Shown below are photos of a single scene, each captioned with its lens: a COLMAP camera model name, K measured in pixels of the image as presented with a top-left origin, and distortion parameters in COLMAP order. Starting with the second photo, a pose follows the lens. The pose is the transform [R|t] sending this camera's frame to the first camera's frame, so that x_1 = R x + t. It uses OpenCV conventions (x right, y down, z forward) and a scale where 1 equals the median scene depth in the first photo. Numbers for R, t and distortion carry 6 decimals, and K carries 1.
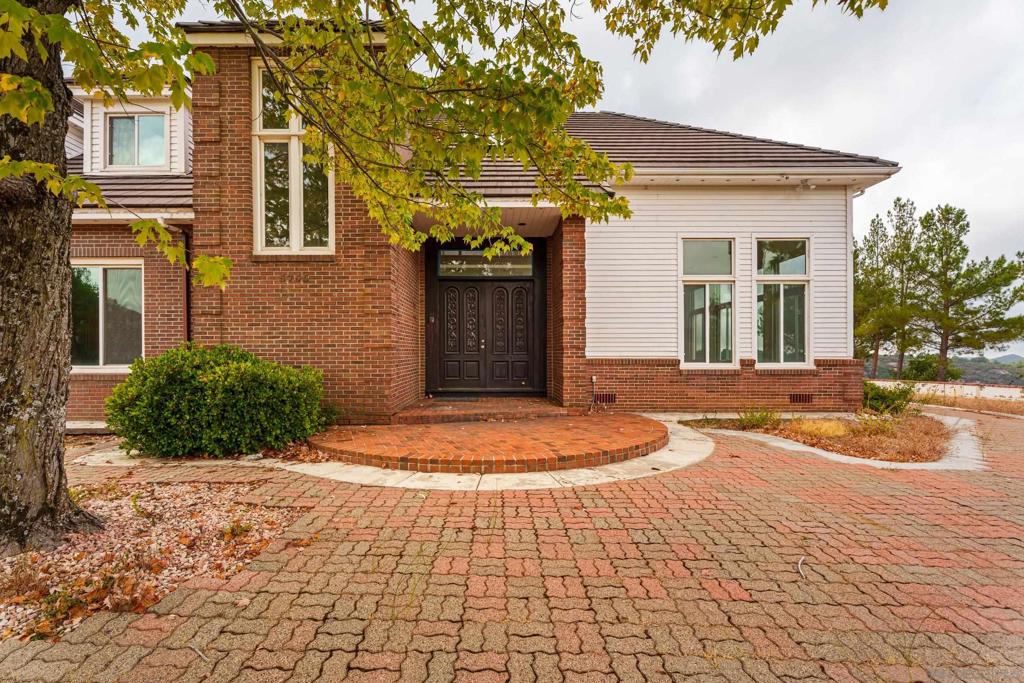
lens RADIAL K [[455.1, 0, 479.5], [0, 455.1, 359.0], [0, 0, 1]] dist [0.008655, -0.002045]
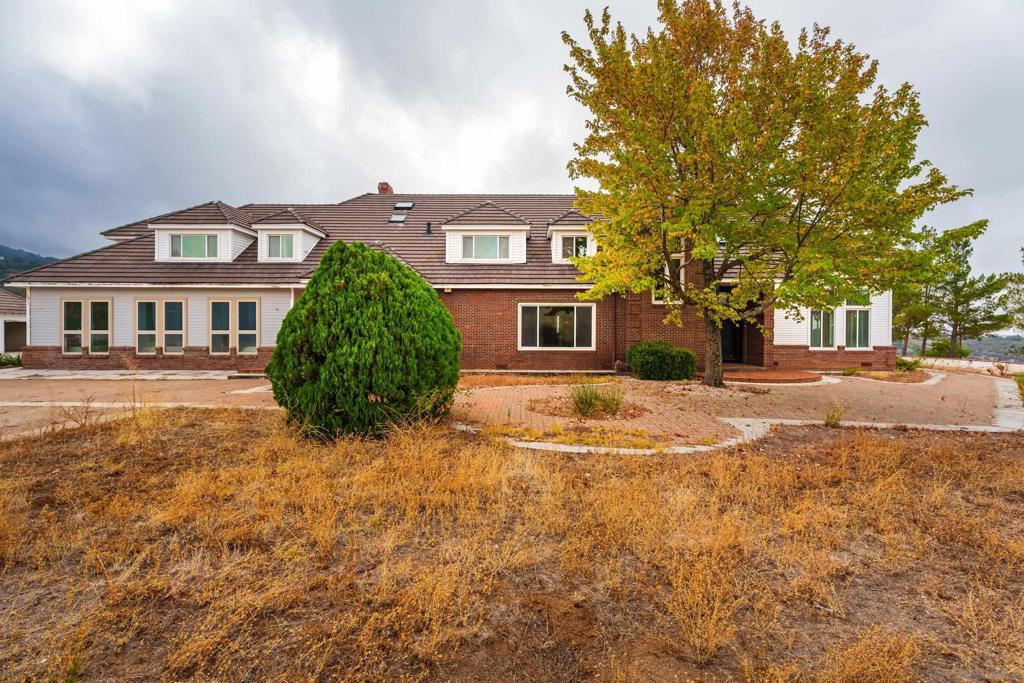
lens RADIAL K [[455.1, 0, 513.4], [0, 455.1, 342.1], [0, 0, 1]] dist [0.008655, -0.002045]
pose [[0.999971, 0.007478, -0.001356, -0.489418], [-0.007451, 0.999803, 0.018383, -0.023066], [0.001493, -0.018373, 0.999830, -0.588394]]
